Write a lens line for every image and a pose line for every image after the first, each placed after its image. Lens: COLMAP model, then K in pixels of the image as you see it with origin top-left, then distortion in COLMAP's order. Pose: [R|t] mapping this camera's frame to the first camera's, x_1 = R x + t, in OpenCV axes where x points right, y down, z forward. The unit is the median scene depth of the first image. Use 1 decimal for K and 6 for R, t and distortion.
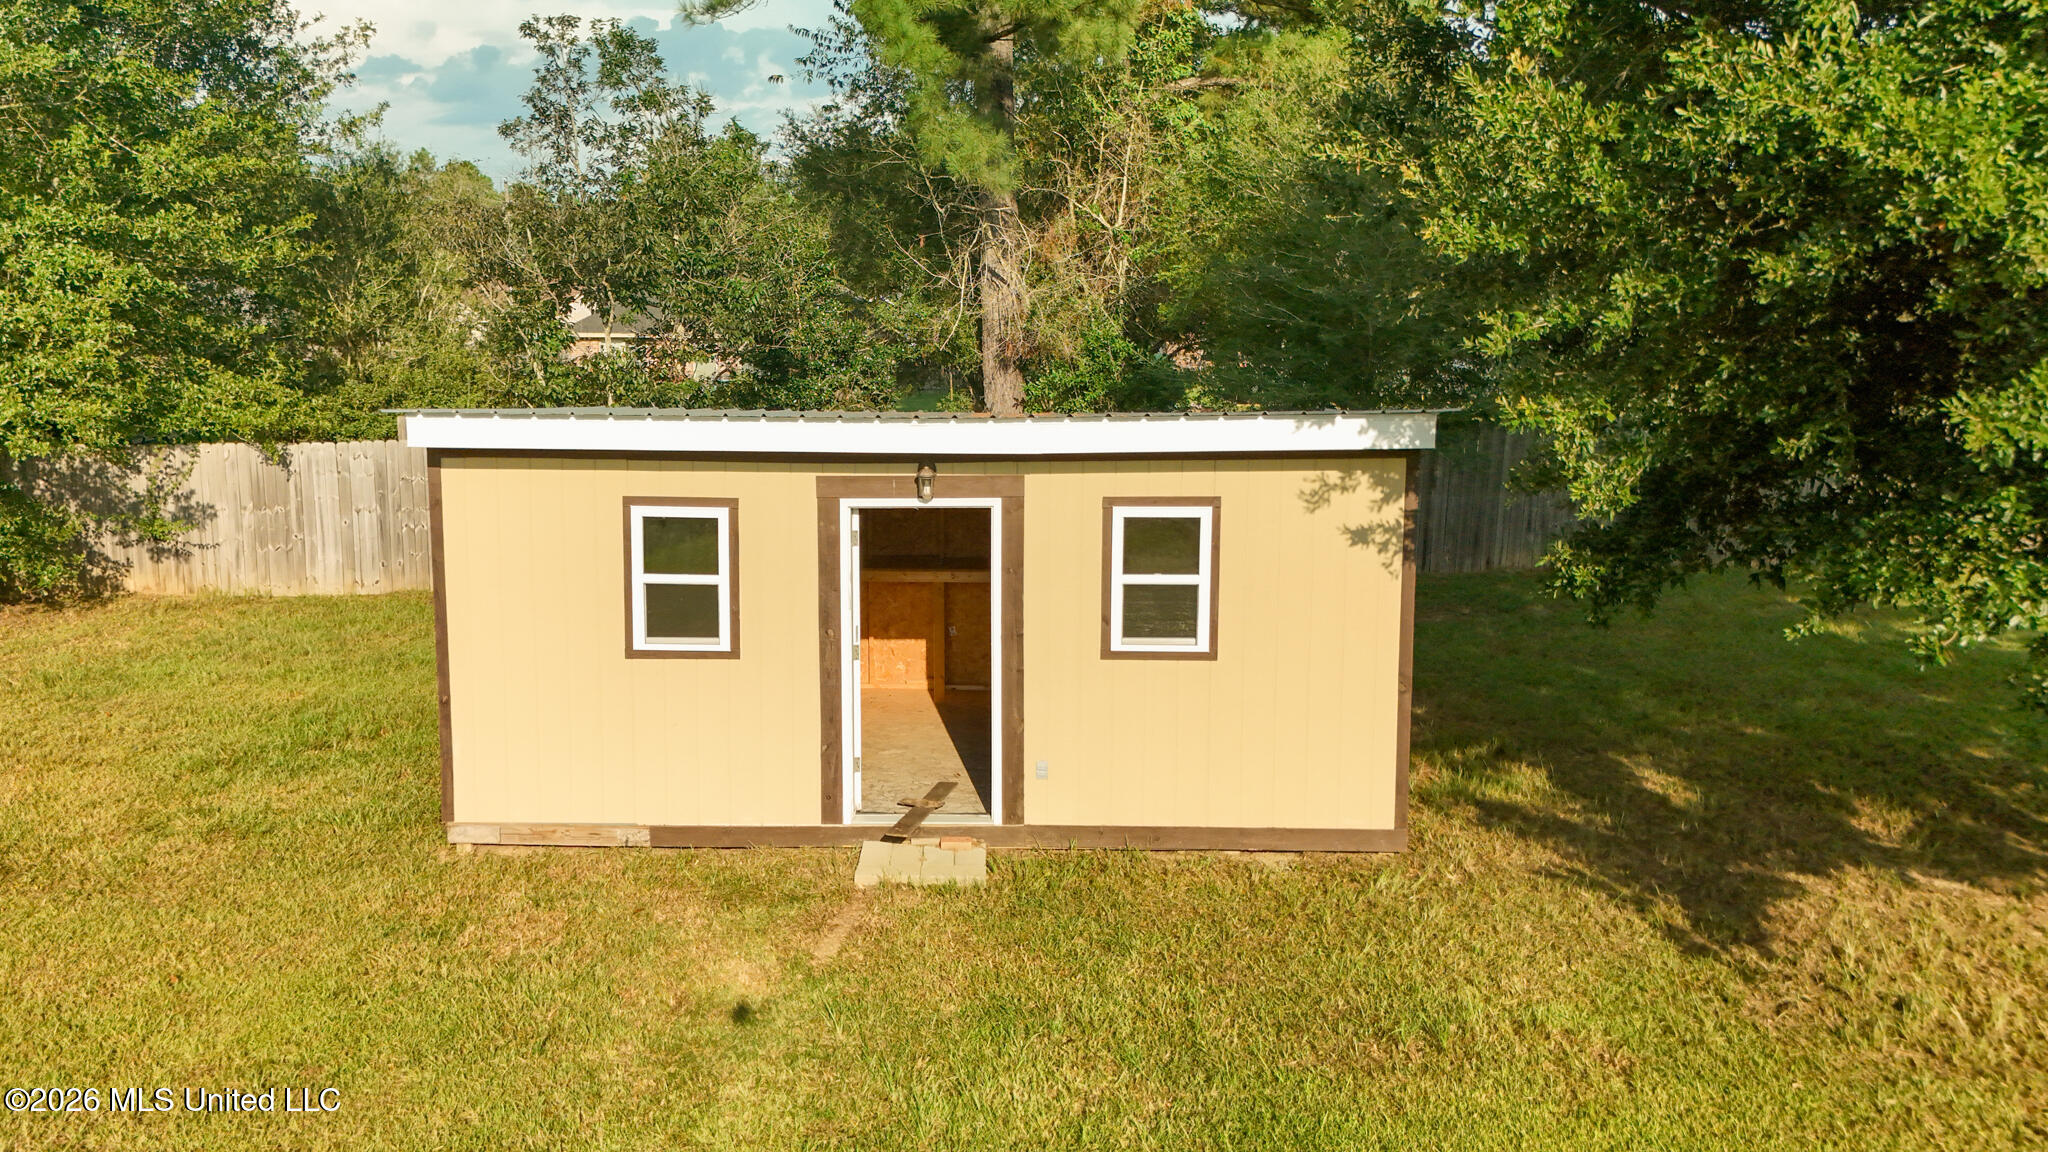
lens RADIAL K [[1668.6, 0, 973.7], [0, 1668.6, 575.2], [0, 0, 1]] dist [0.107185, -0.002551]
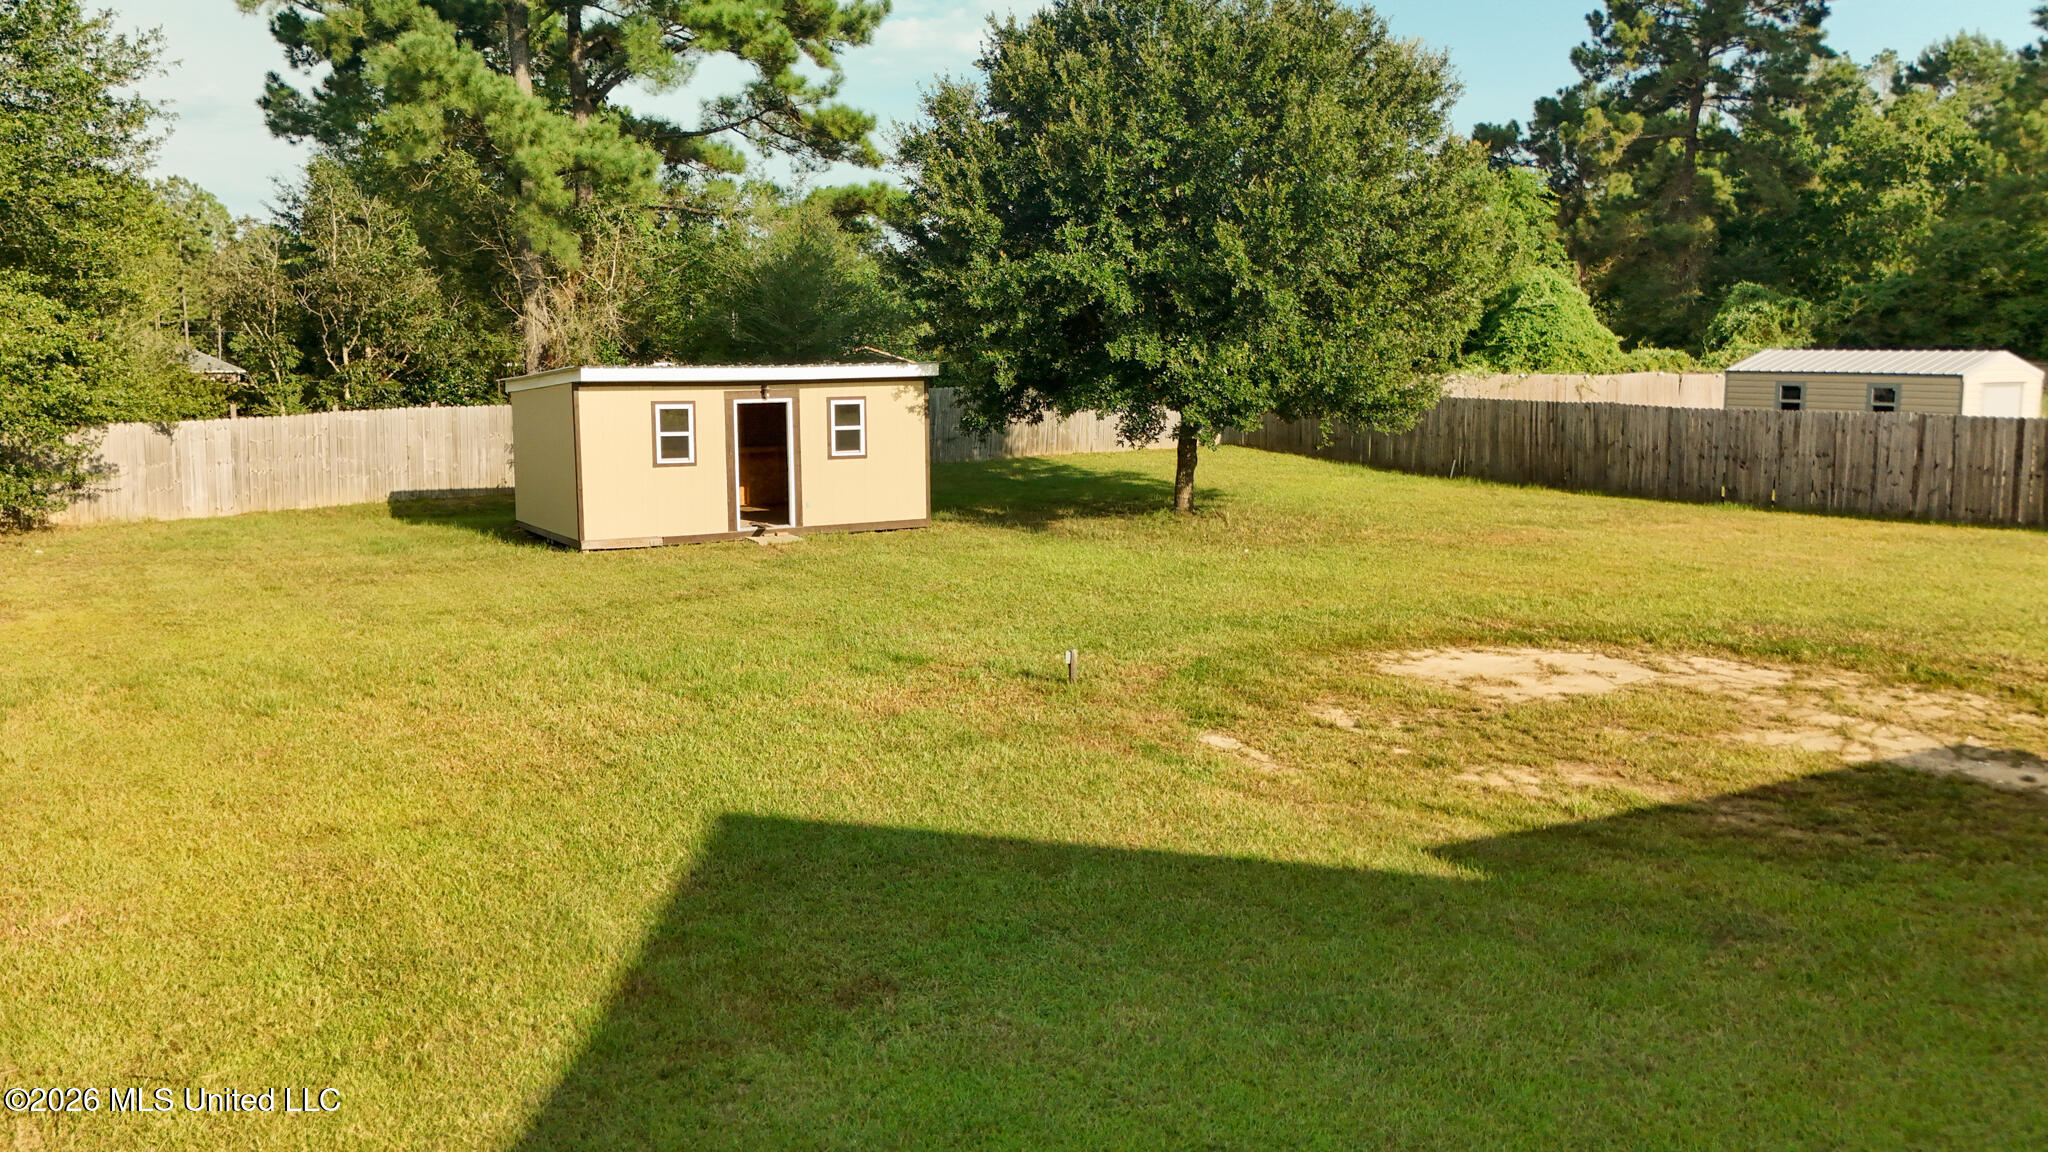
lens RADIAL K [[1455.1, 0, 1024.0], [0, 1455.1, 576.0], [0, 0, 1]] dist [0.025049, -0.008254]
pose [[0.847588, -0.091796, 0.522654, -0.877497], [0.094140, 0.995313, 0.022144, 0.211336], [-0.522237, 0.030434, 0.852257, -1.104309]]
